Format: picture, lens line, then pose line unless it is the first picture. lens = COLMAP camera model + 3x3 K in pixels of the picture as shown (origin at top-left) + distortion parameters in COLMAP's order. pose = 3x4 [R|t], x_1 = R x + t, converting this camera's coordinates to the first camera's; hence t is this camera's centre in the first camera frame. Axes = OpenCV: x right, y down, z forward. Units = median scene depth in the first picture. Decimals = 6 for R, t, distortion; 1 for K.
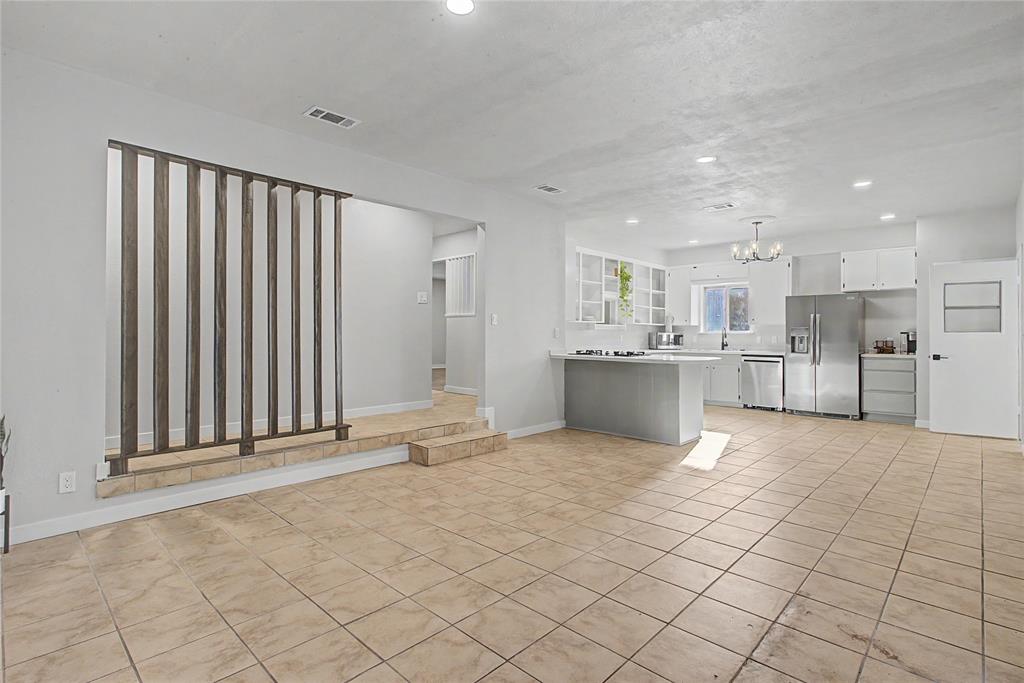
lens RADIAL K [[498.0, 0, 514.5], [0, 498.0, 337.2], [0, 0, 1]] dist [-0.018372, 0.009624]
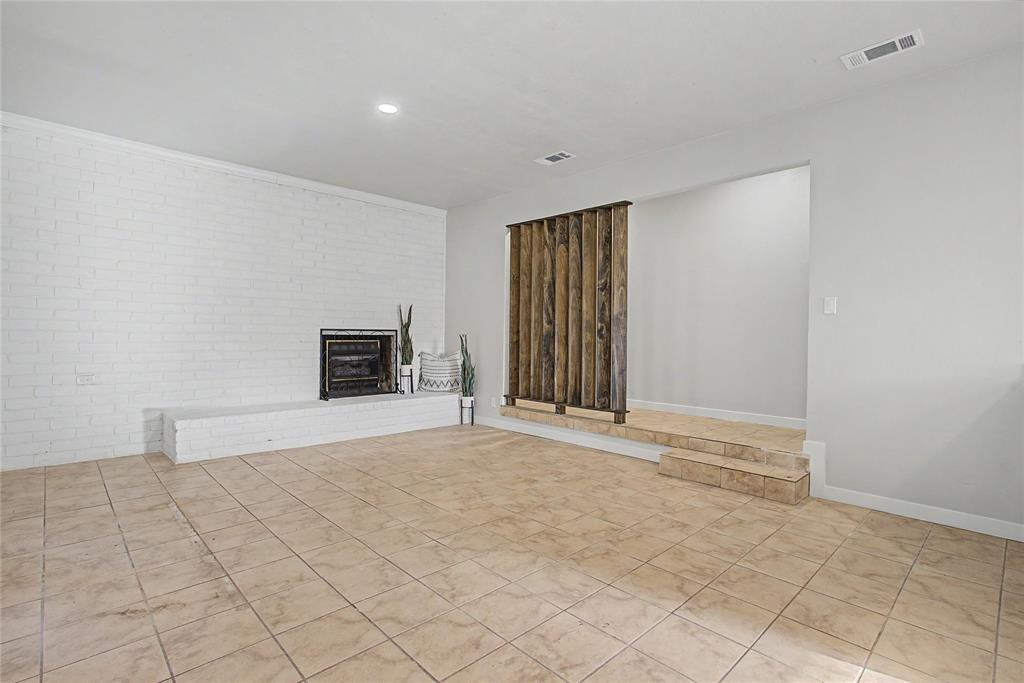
lens RADIAL K [[498.0, 0, 509.7], [0, 498.0, 336.9], [0, 0, 1]] dist [-0.018372, 0.009624]
pose [[-0.063488, 0.001701, -0.997981, 1.316433], [-0.010377, 0.999943, 0.002365, 0.022734], [0.997929, 0.010507, -0.063467, 1.398175]]
